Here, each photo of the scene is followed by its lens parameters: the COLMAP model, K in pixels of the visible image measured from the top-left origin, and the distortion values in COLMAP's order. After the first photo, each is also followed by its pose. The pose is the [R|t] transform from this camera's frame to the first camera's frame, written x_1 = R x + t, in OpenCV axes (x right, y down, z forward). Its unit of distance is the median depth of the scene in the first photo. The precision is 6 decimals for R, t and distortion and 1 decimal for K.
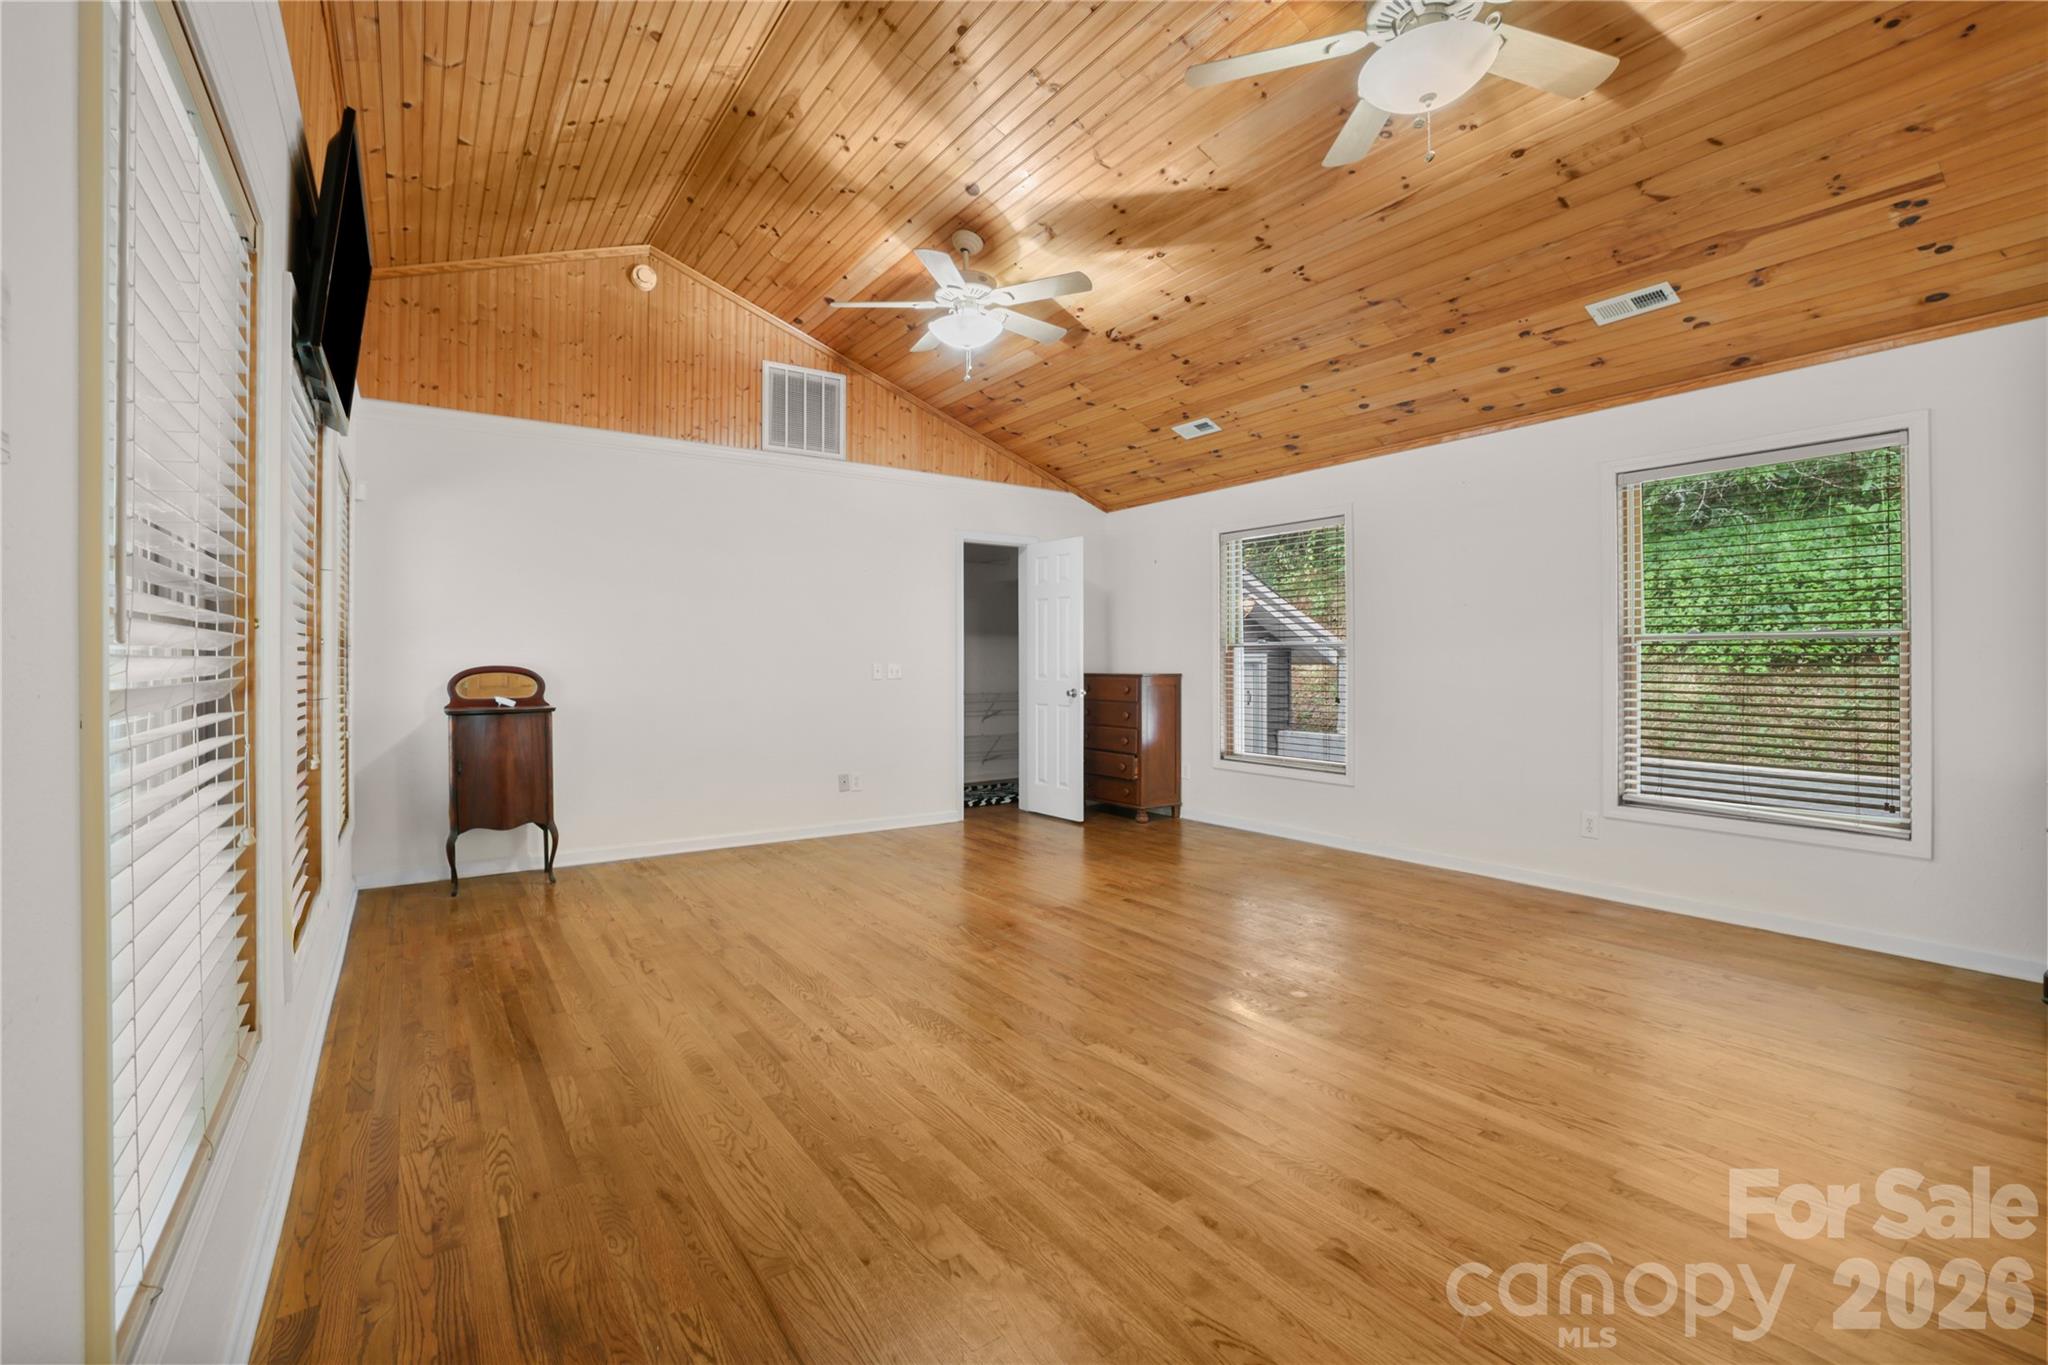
lens RADIAL K [[906.7, 0, 1023.1], [0, 906.7, 673.0], [0, 0, 1]] dist [-0.054142, 0.016722]
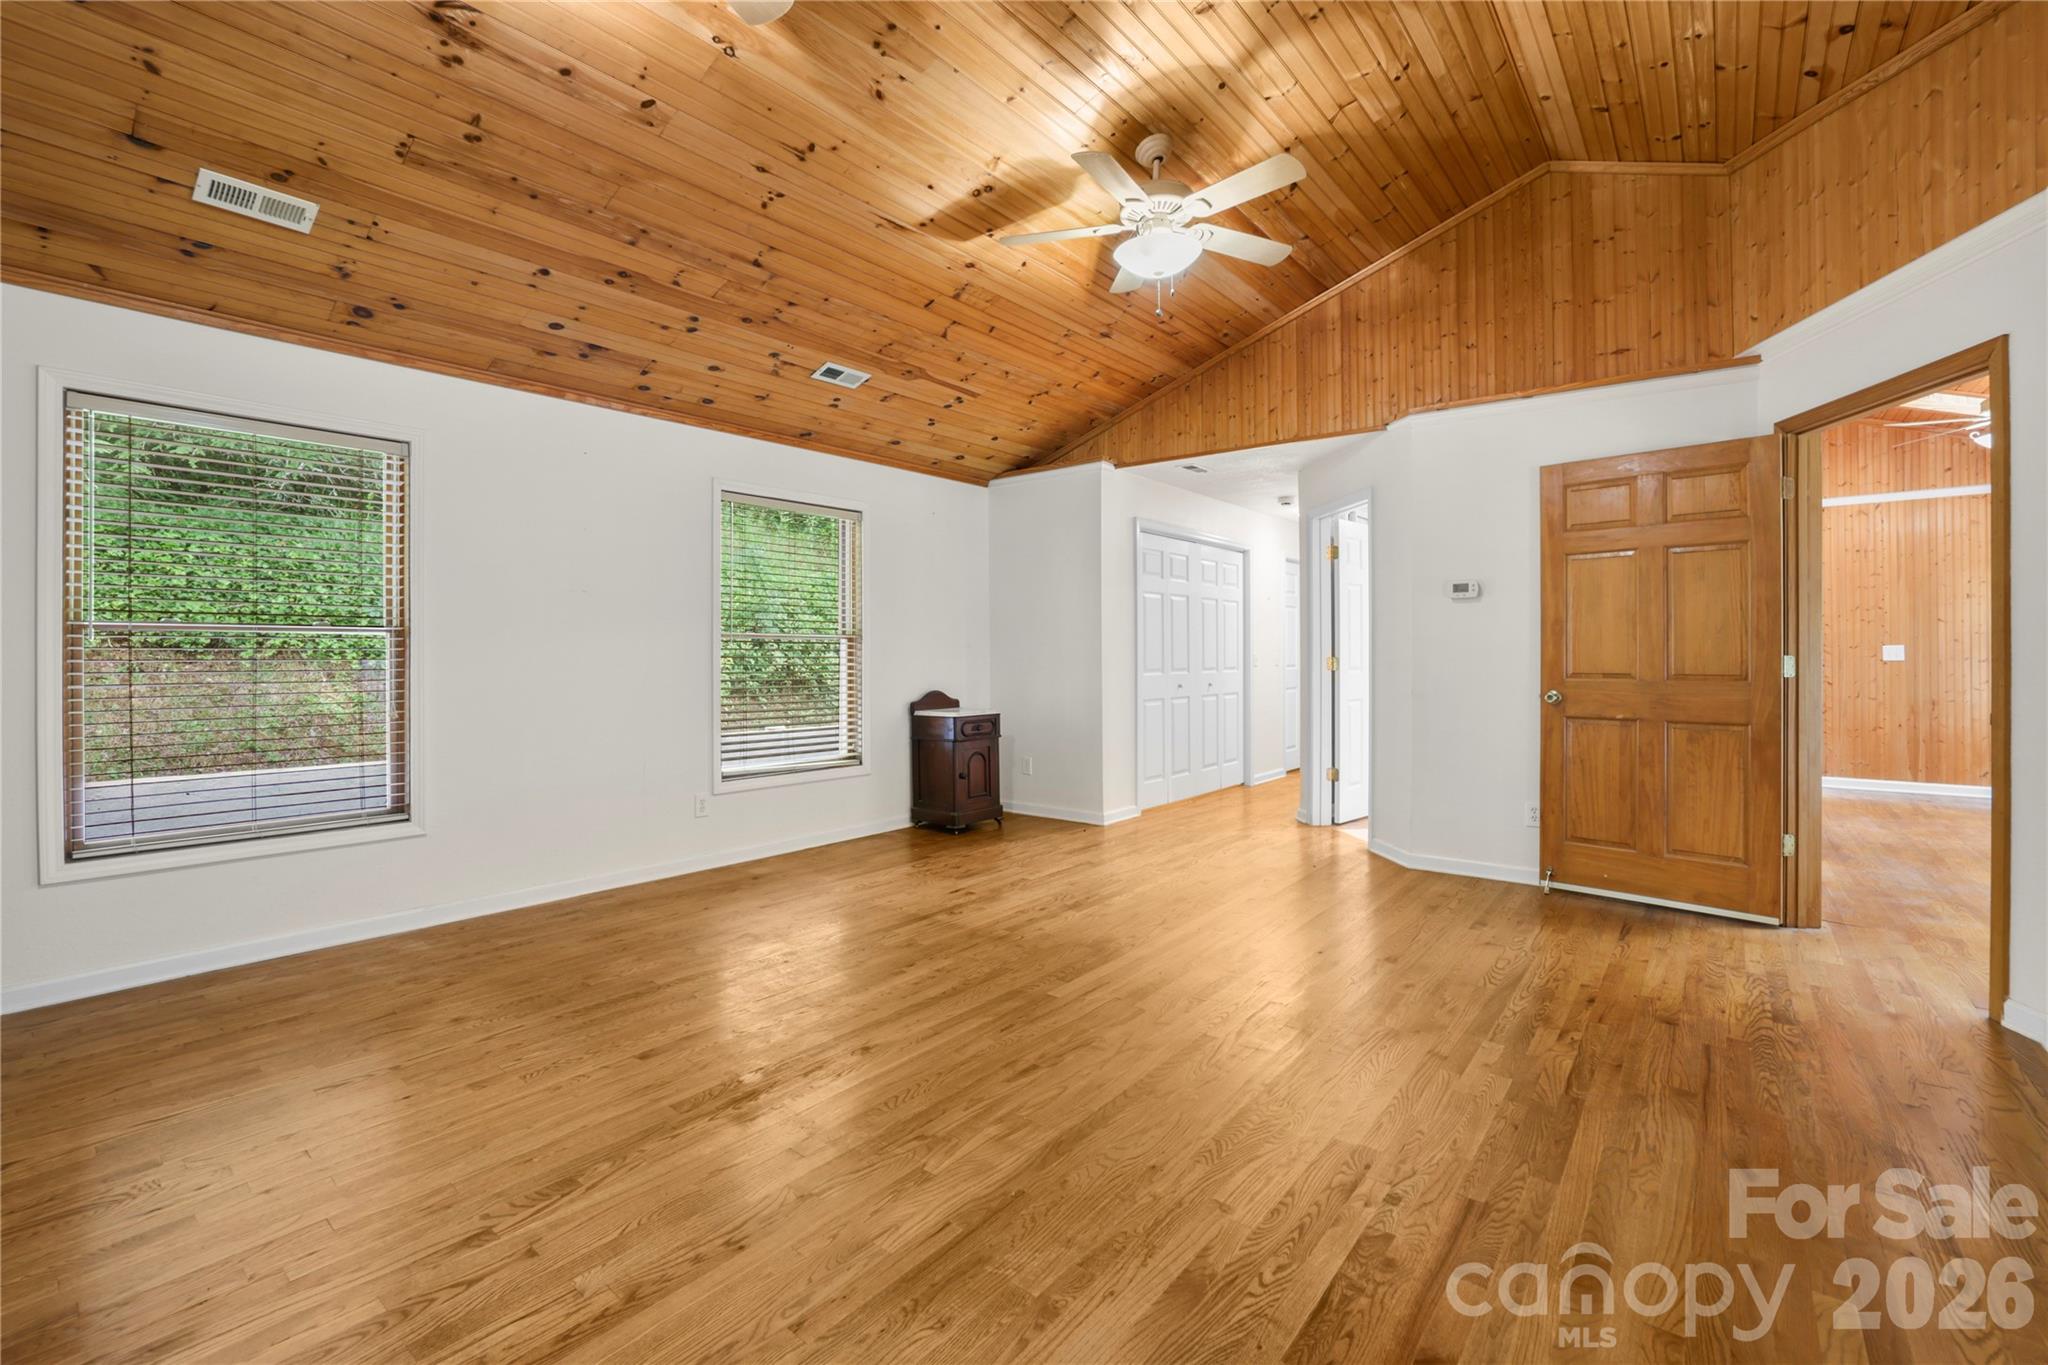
lens RADIAL K [[878.3, 0, 1009.7], [0, 878.3, 663.9], [0, 0, 1]] dist [-0.049194, 0.014998]
pose [[-0.267633, -0.007950, 0.963488, -0.600978], [0.014547, 0.999819, 0.012290, -0.012388], [-0.963411, 0.017305, -0.267469, 1.114076]]
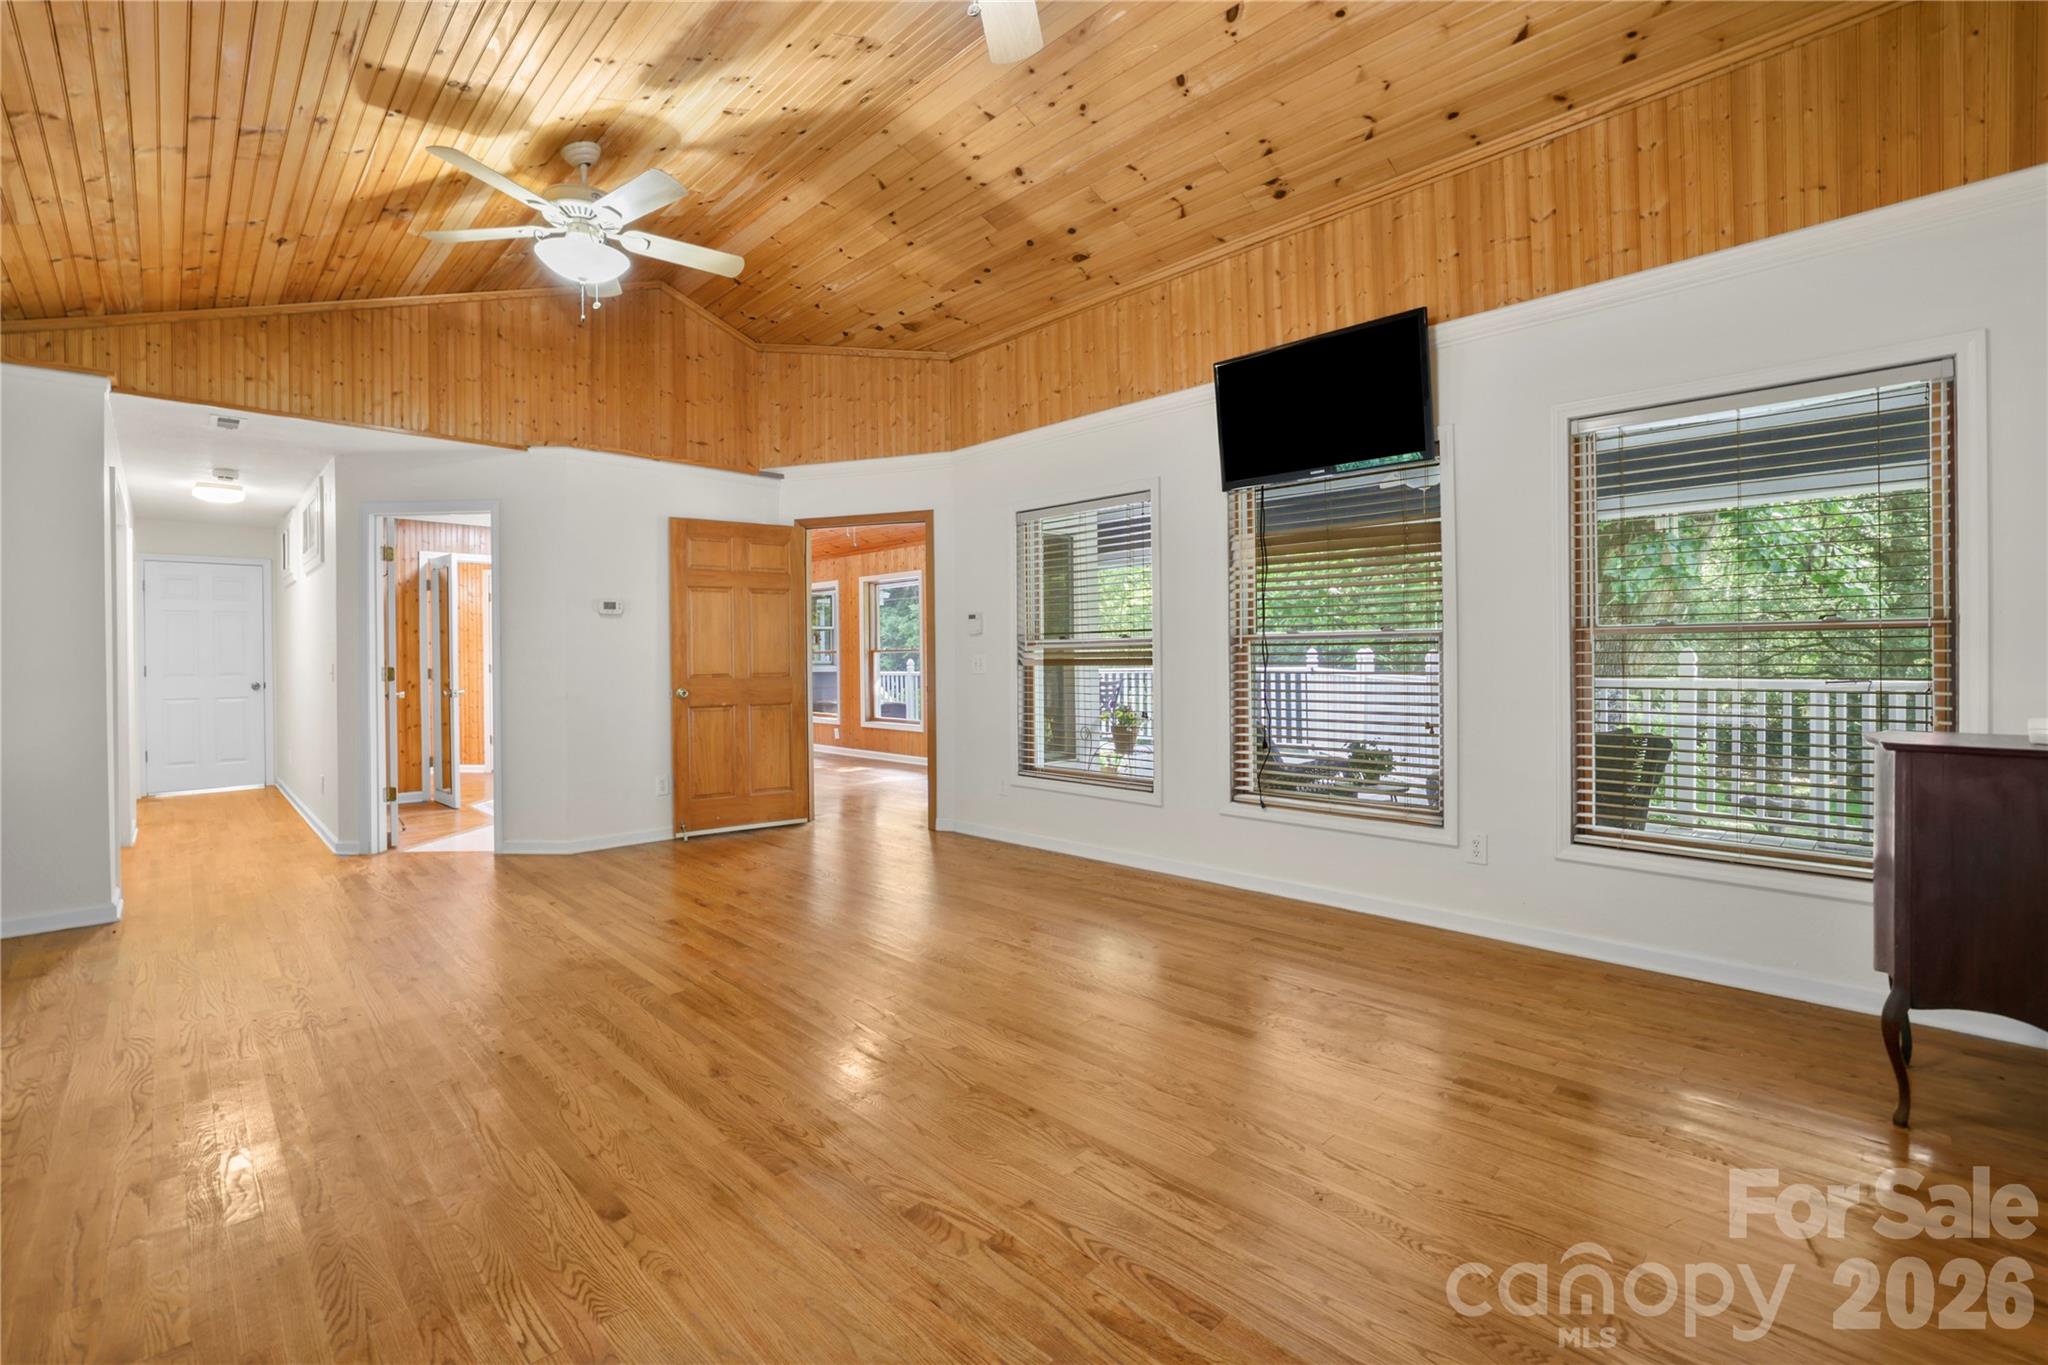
lens RADIAL K [[878.3, 0, 1009.7], [0, 878.3, 663.9], [0, 0, 1]] dist [-0.049194, 0.014998]
pose [[-0.988818, 0.012468, -0.148603, -0.014293], [0.009790, 0.999776, 0.018742, -0.018531], [0.148804, 0.017077, -0.988719, 1.733238]]
